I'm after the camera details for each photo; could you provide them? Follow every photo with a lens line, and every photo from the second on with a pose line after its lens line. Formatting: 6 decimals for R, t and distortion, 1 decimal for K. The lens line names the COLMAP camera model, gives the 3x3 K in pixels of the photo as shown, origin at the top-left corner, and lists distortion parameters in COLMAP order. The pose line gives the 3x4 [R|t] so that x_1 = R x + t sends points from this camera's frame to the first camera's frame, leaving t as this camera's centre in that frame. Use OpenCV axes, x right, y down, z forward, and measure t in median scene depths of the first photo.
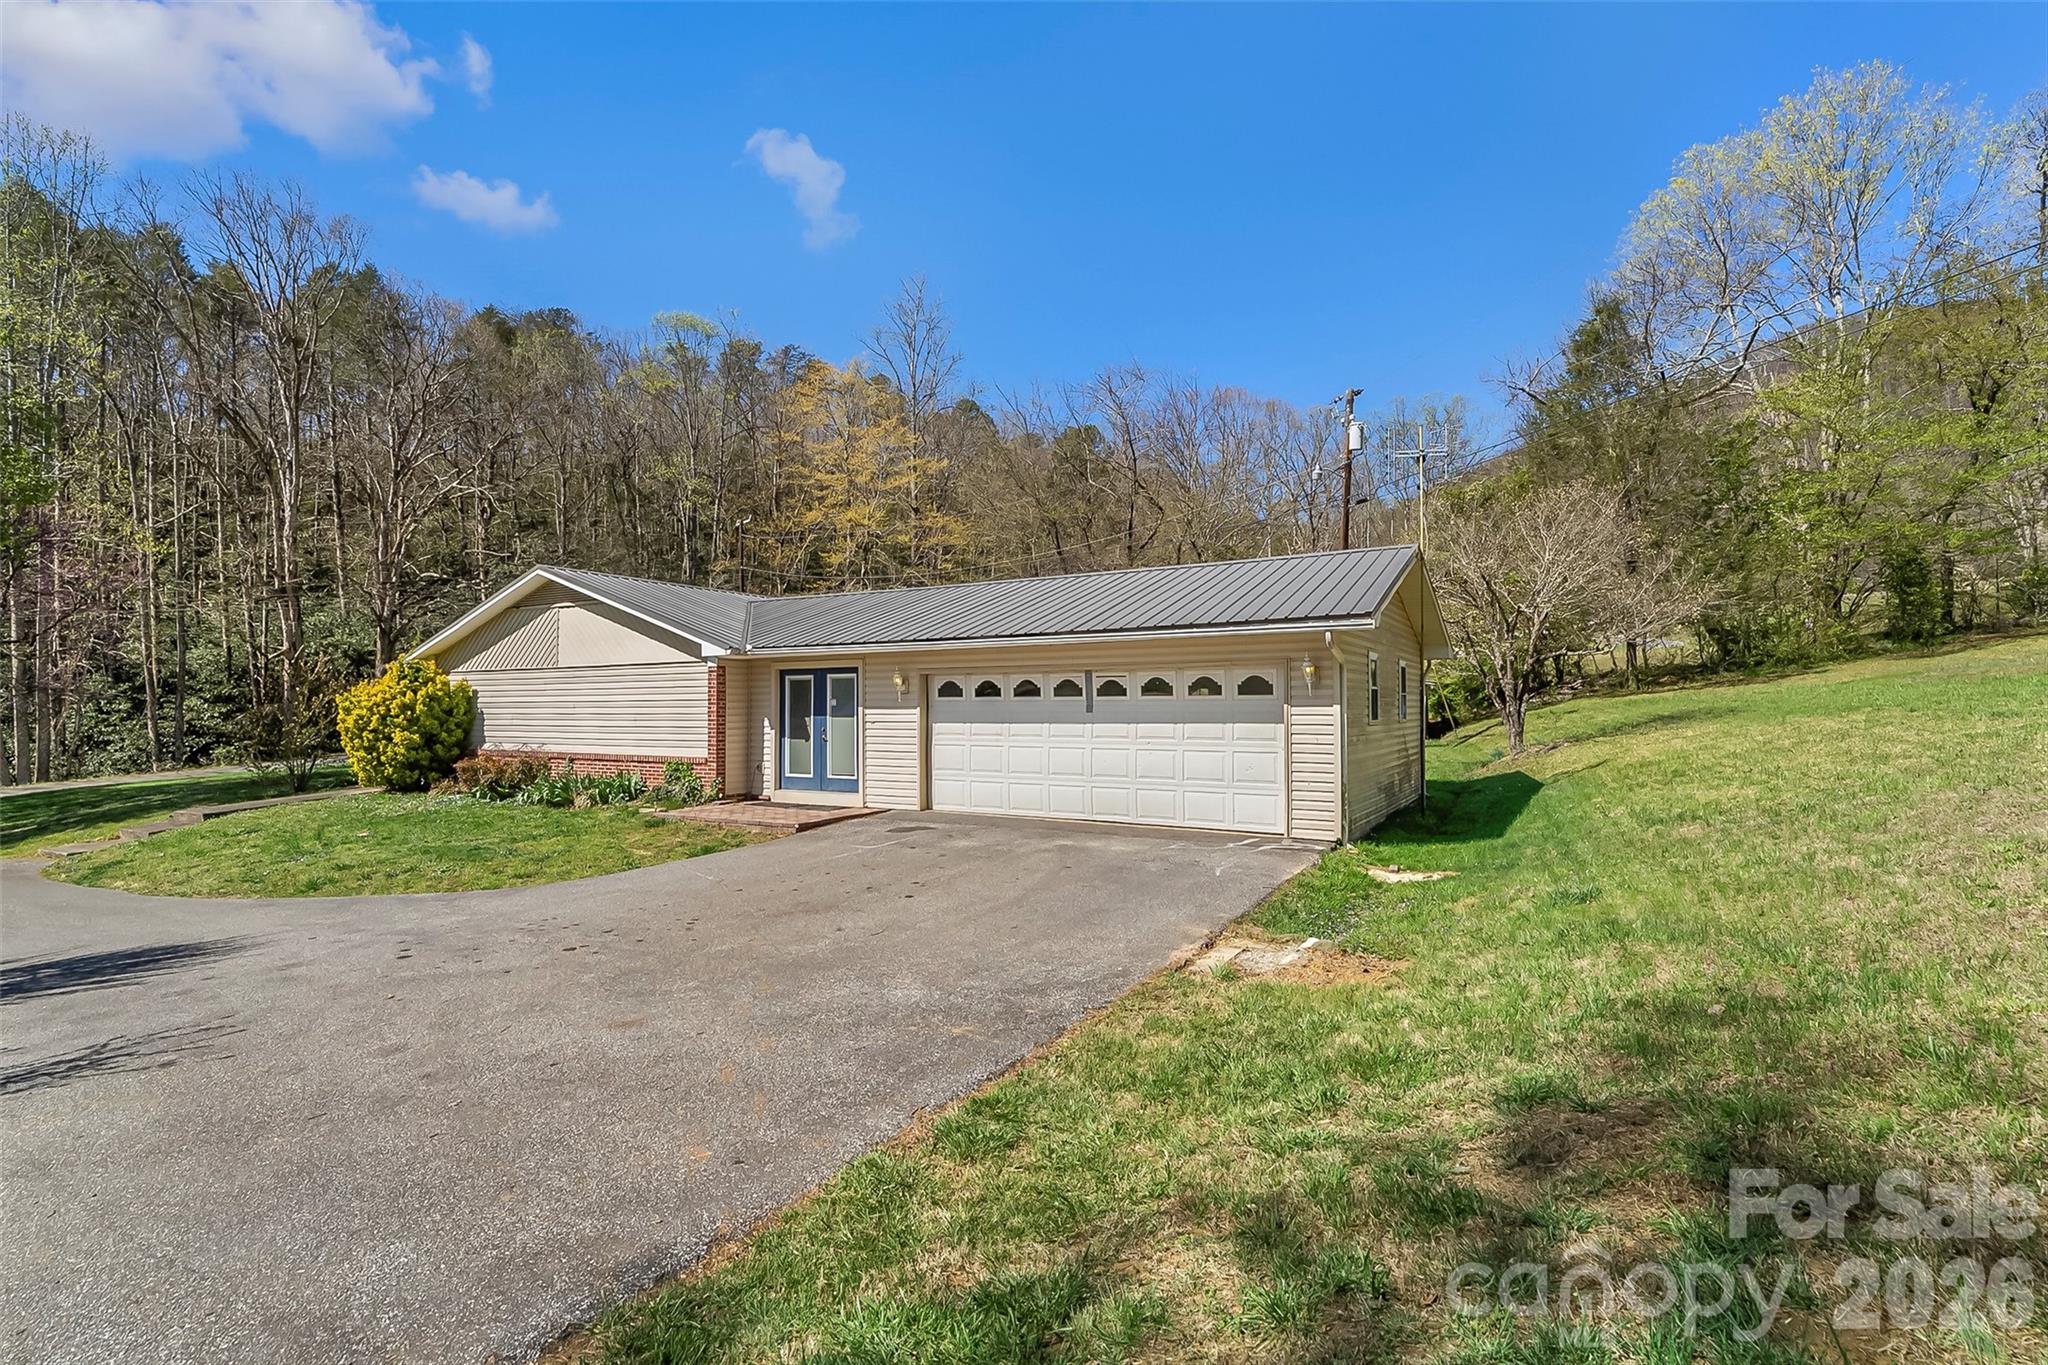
lens RADIAL K [[913.4, 0, 1028.9], [0, 913.4, 689.3], [0, 0, 1]] dist [0.000806, 0.000261]
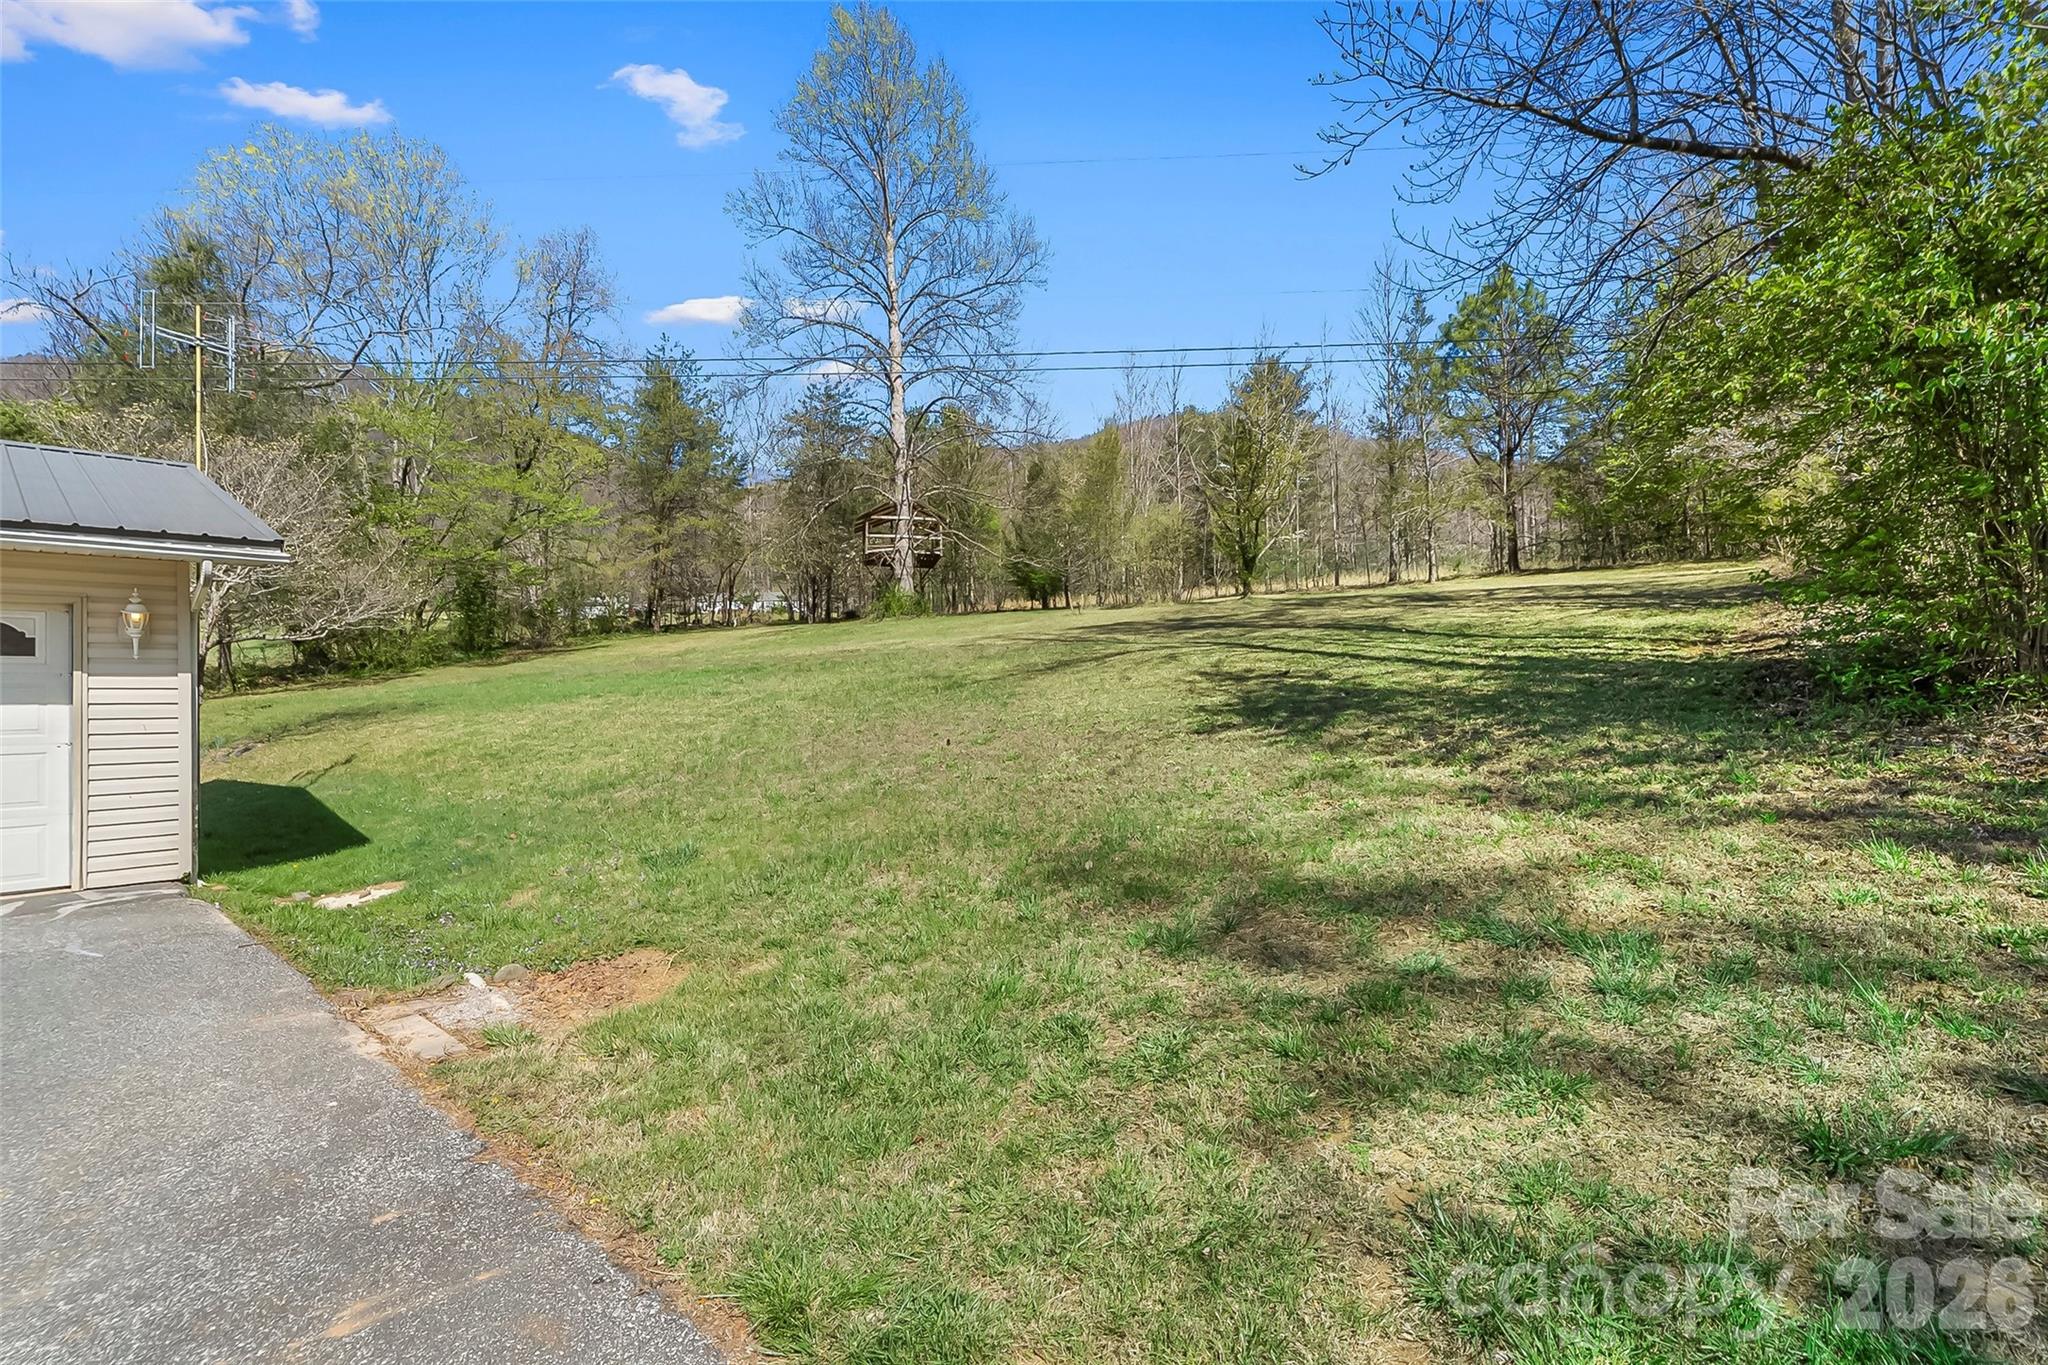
lens RADIAL K [[913.4, 0, 1028.9], [0, 913.4, 689.3], [0, 0, 1]] dist [0.000806, 0.000261]
pose [[0.212185, 0.009586, 0.977182, -0.175652], [0.000096, 0.999952, -0.009831, 0.033731], [-0.977229, 0.002180, 0.212174, 0.247473]]
